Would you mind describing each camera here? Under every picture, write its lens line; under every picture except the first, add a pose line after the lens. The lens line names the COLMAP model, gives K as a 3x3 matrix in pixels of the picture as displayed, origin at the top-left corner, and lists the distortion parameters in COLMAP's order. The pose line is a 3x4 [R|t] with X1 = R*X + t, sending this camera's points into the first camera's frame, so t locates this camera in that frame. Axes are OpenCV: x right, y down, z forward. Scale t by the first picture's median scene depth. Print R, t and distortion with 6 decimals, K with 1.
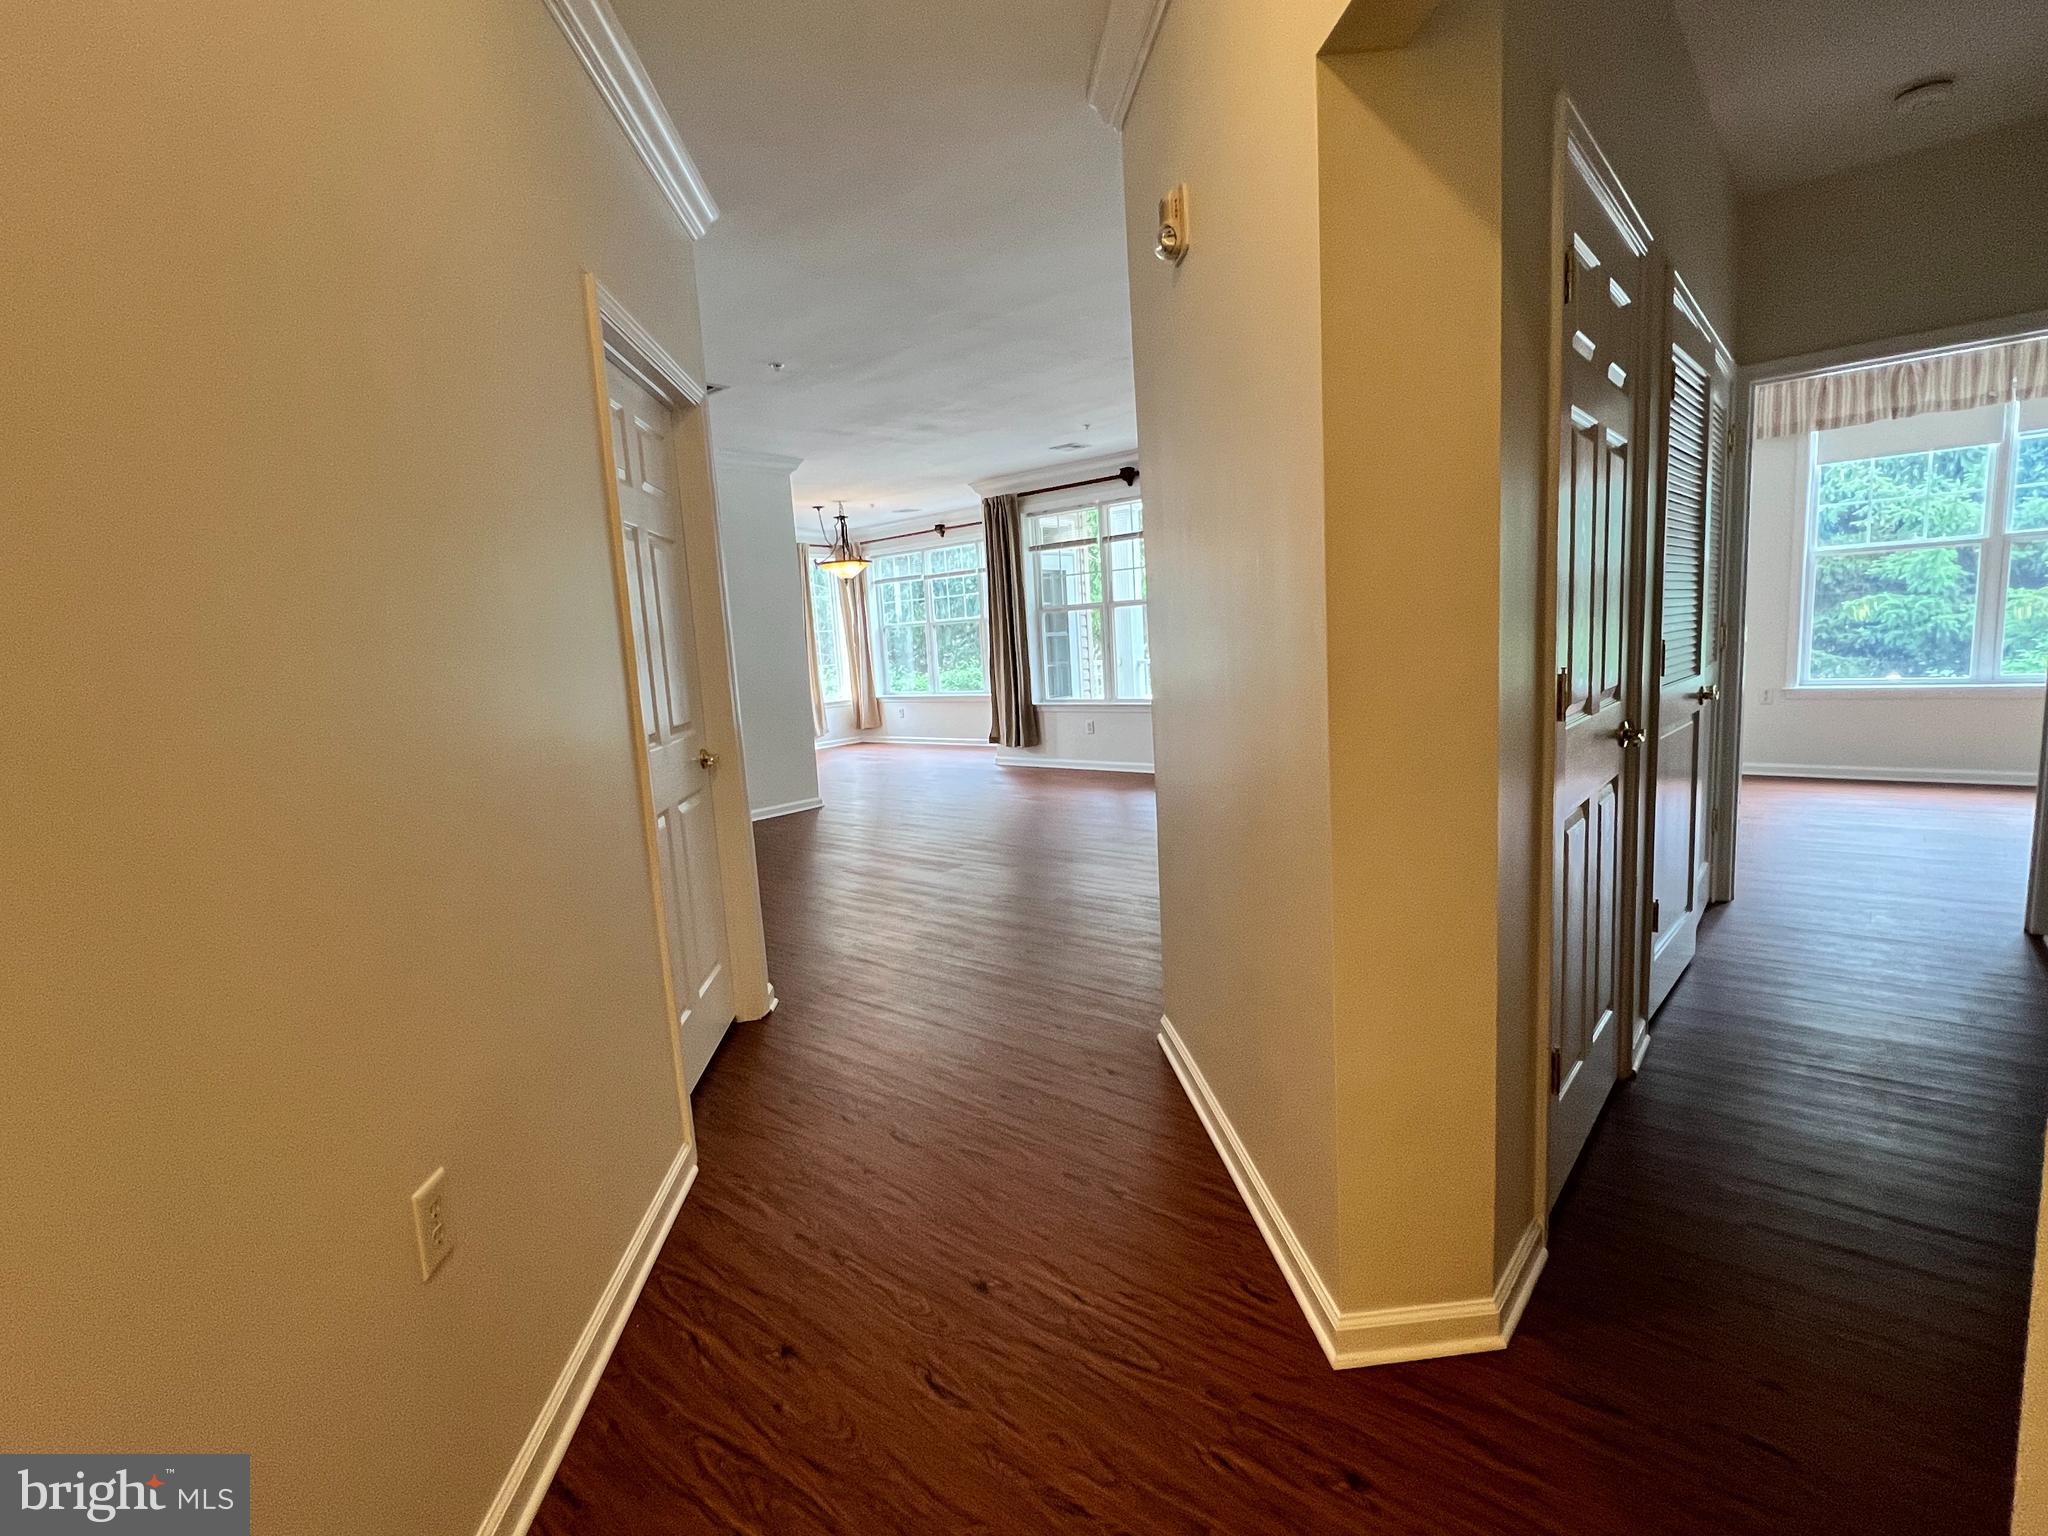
lens RADIAL K [[973.2, 0, 1012.4], [0, 973.2, 773.6], [0, 0, 1]] dist [-0.006063, 0.001993]
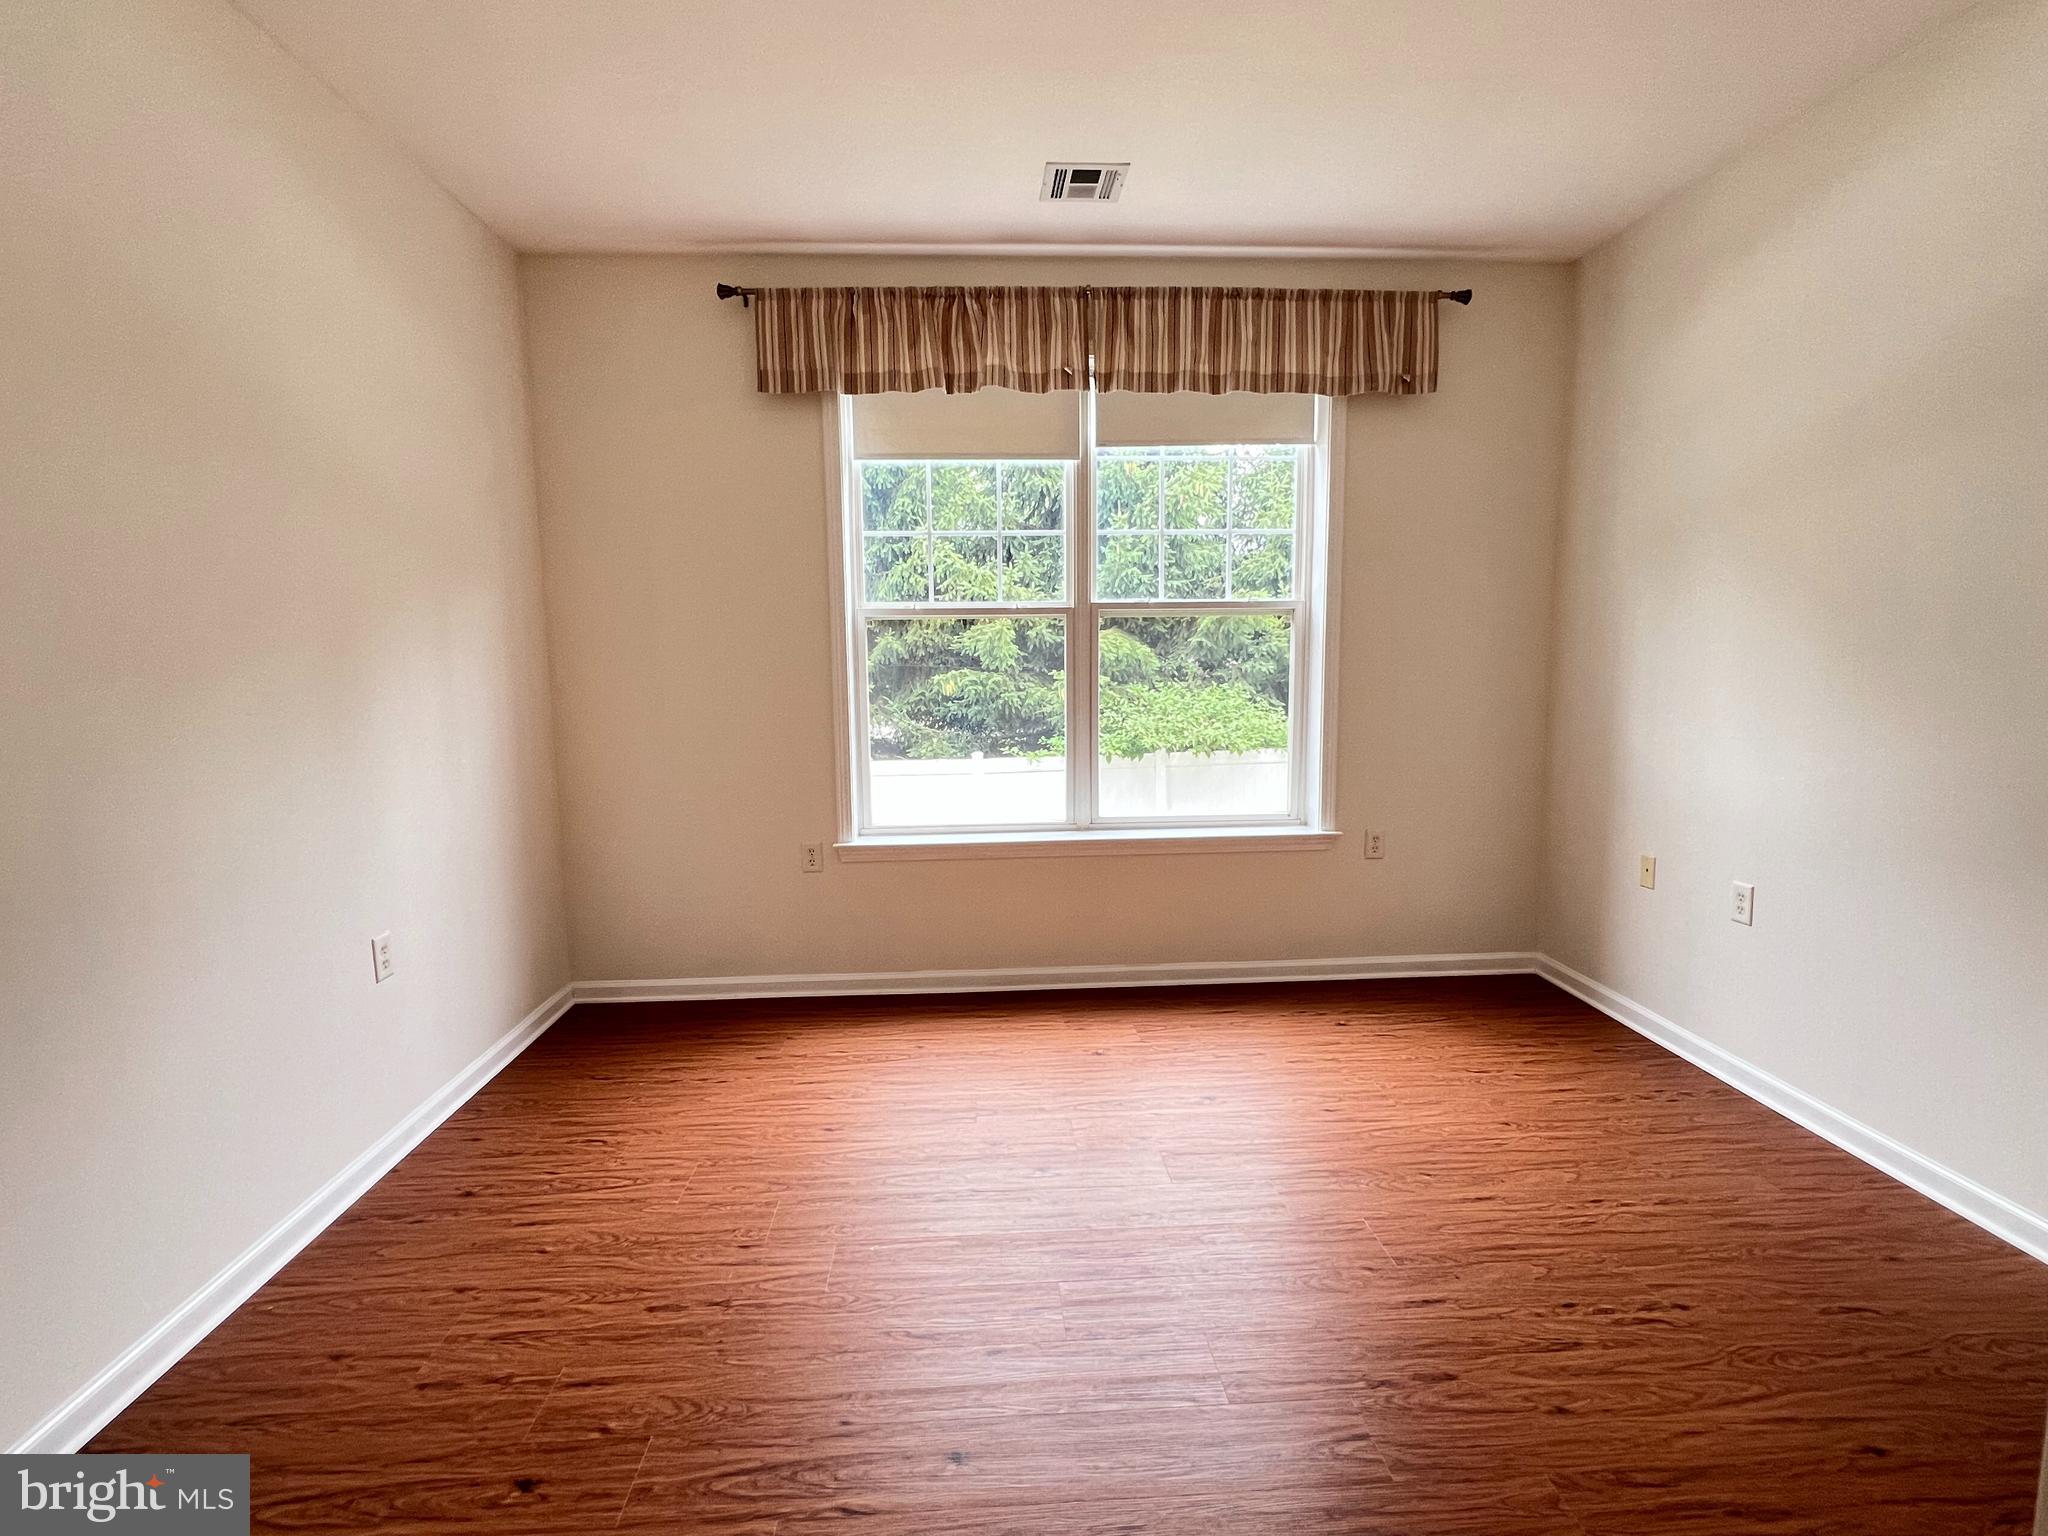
lens RADIAL K [[973.2, 0, 1013.7], [0, 973.2, 751.8], [0, 0, 1]] dist [-0.006063, 0.001993]
pose [[0.715927, -0.019865, 0.697892, 0.373948], [0.069675, 0.996638, -0.043107, -0.086723], [-0.694690, 0.079487, 0.714904, 0.407718]]
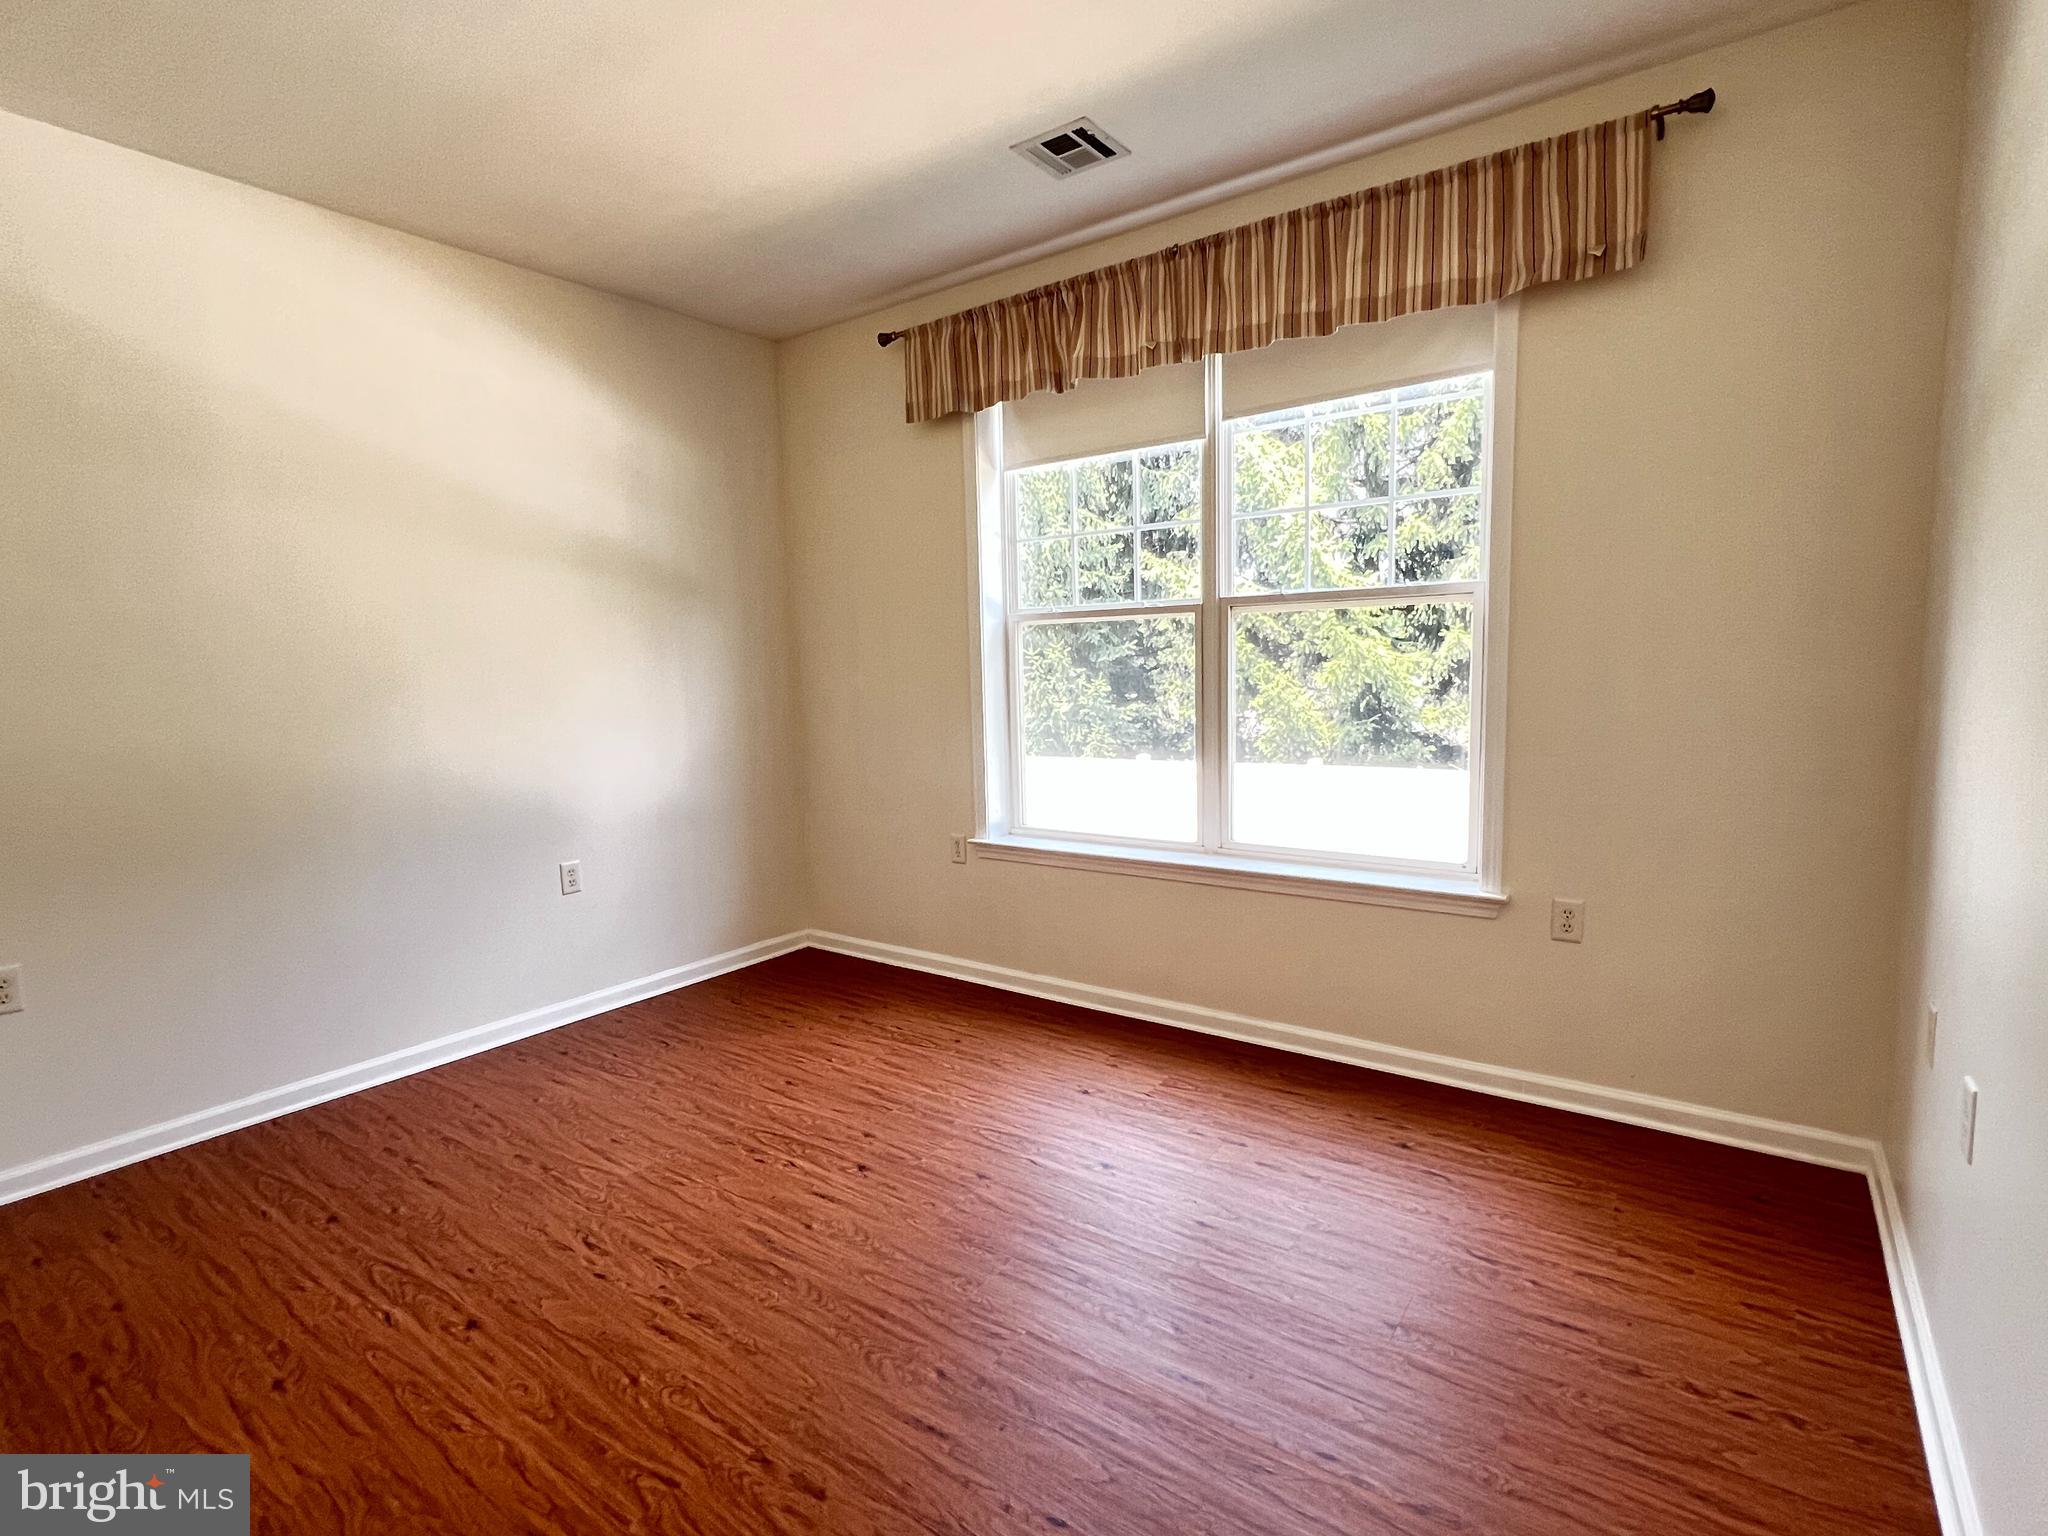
lens RADIAL K [[973.2, 0, 965.3], [0, 973.2, 755.8], [0, 0, 1]] dist [-0.006063, 0.001993]
pose [[0.995514, 0.026003, 0.090975, 0.577911], [-0.021328, 0.998420, -0.051985, -0.085197], [-0.092183, 0.049811, 0.994495, 0.316728]]
